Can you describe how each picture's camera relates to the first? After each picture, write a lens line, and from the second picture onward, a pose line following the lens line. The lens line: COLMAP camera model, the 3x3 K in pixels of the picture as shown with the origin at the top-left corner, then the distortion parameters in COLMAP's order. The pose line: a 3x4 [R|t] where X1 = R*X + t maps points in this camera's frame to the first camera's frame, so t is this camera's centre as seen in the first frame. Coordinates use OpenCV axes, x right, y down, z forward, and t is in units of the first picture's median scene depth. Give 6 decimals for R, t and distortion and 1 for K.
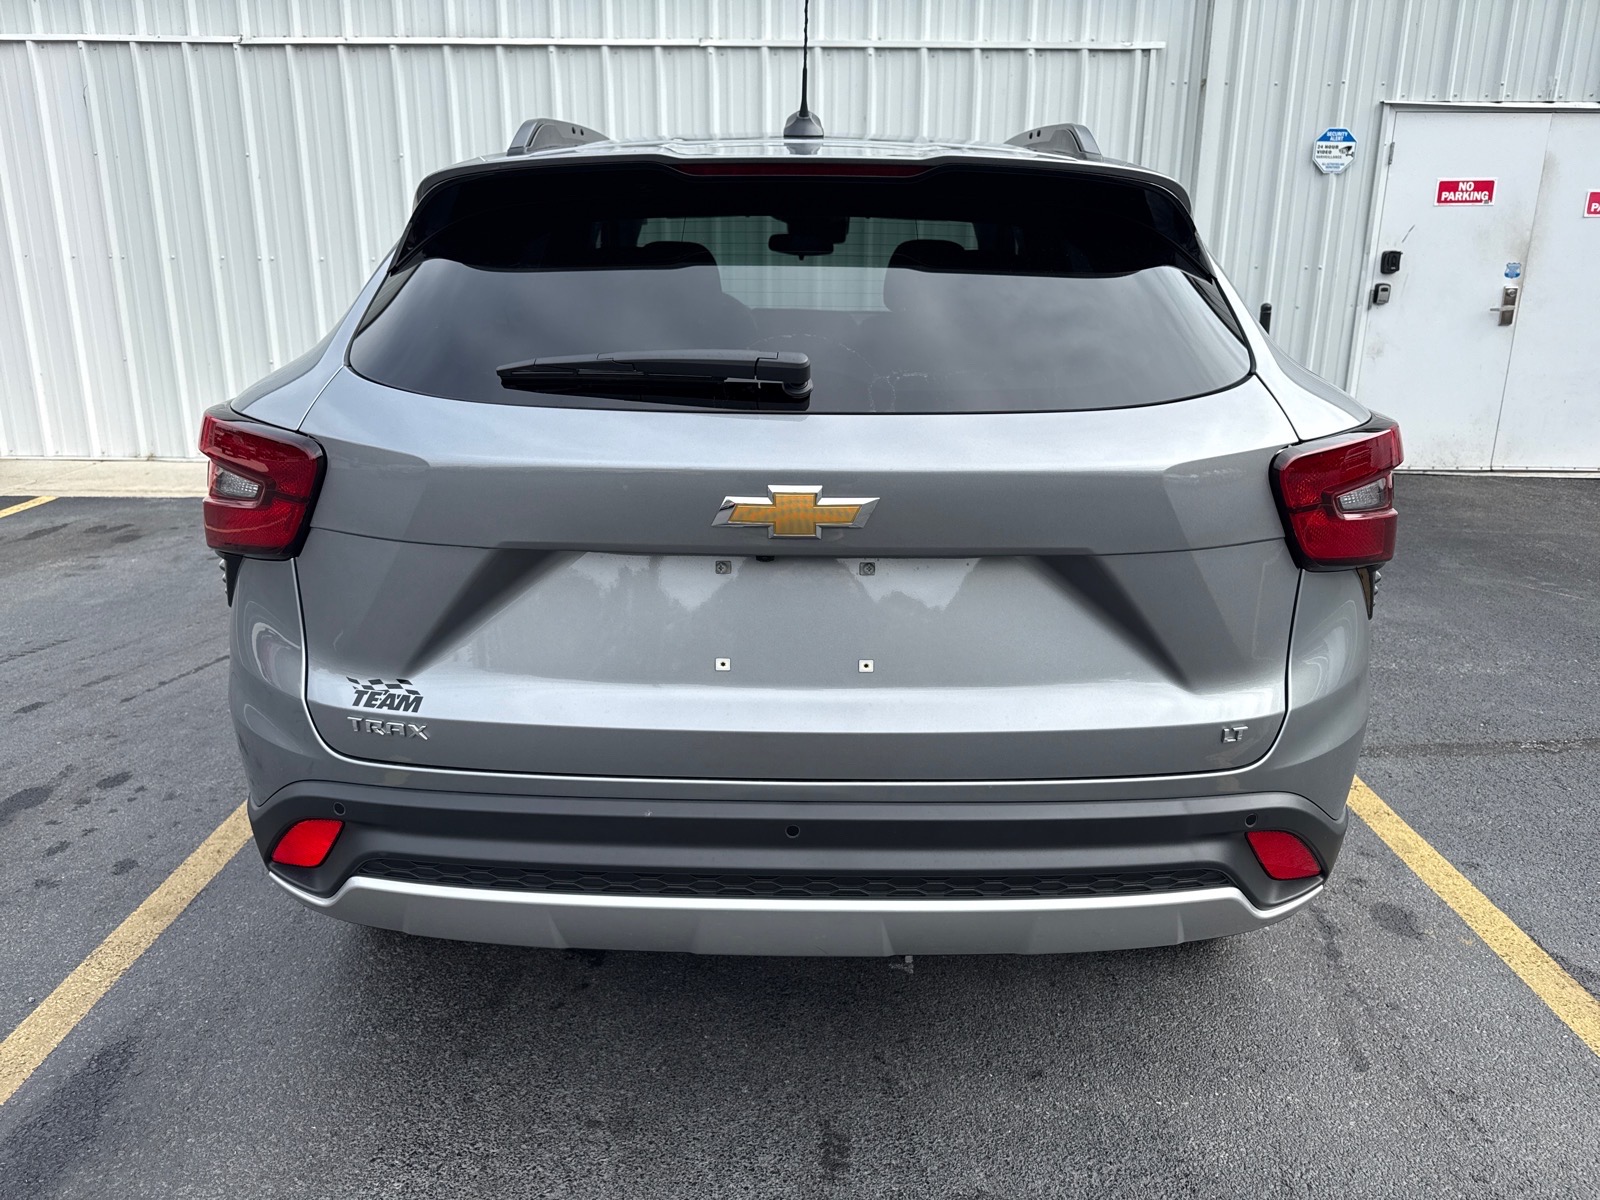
lens RADIAL K [[1122.4, 0, 800.4], [0, 1122.4, 591.2], [0, 0, 1]] dist [-0.008760, -0.004073]
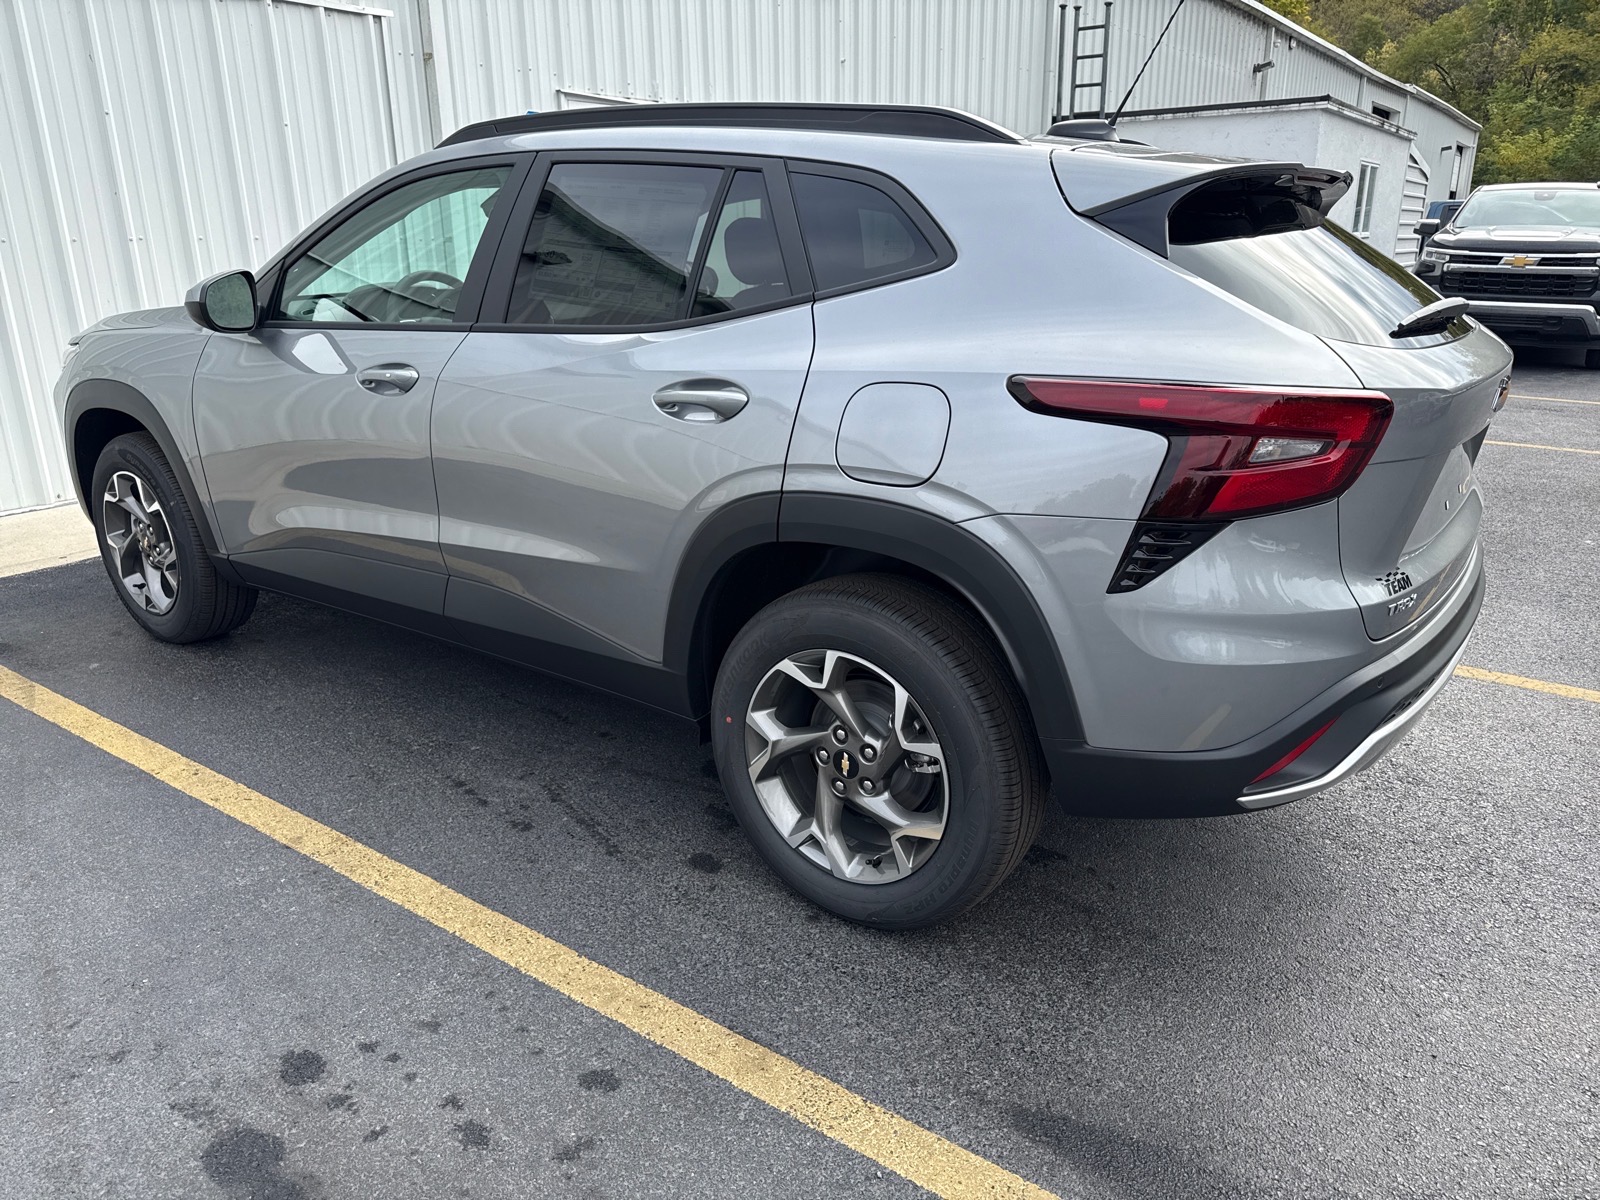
lens RADIAL K [[1122.4, 0, 799.1], [0, 1122.4, 602.7], [0, 0, 1]] dist [-0.008760, -0.004073]
pose [[0.582689, -0.260463, 0.769826, -0.881478], [0.231219, 0.961236, 0.150212, -0.119915], [-0.779109, 0.090472, 0.620326, 0.355452]]
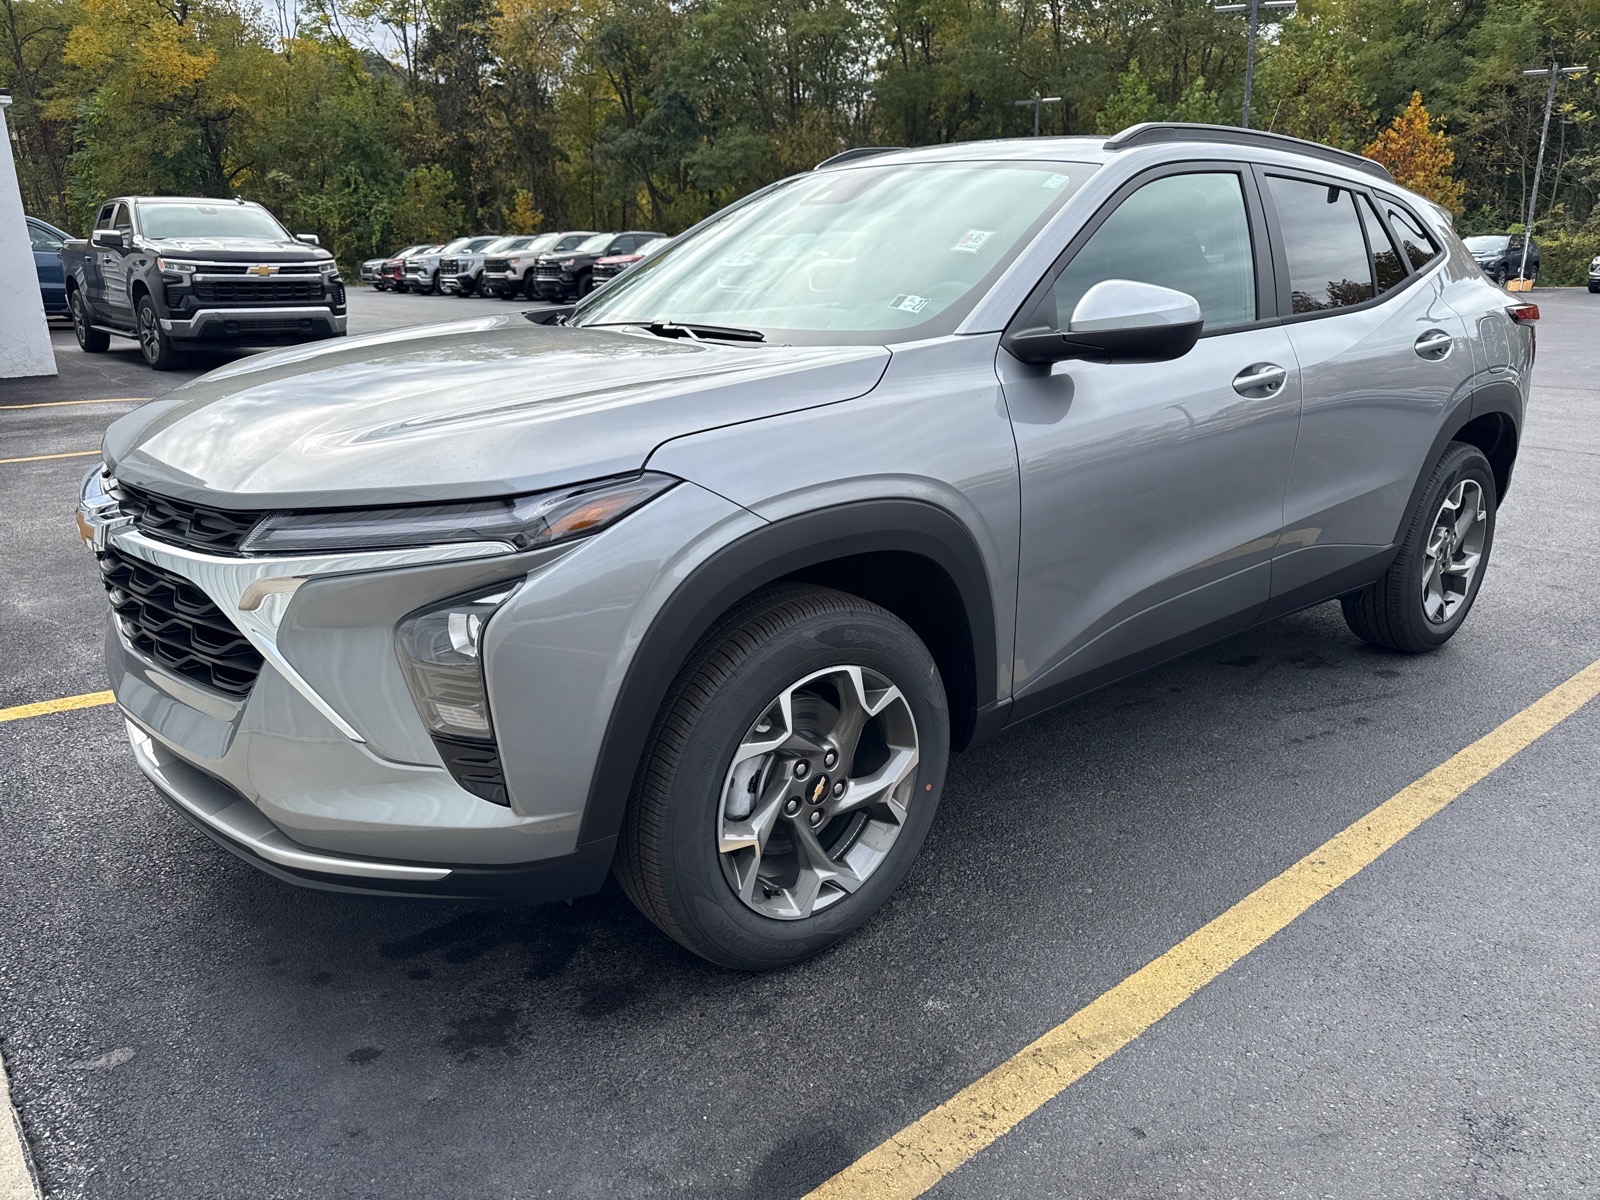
lens RADIAL K [[1122.4, 0, 798.7], [0, 1122.4, 593.3], [0, 0, 1]] dist [-0.008760, -0.004073]
pose [[-0.634881, -0.234769, 0.736077, -0.794032], [0.206720, 0.866362, 0.454624, -0.600024], [-0.744441, 0.440794, -0.501506, 2.049168]]
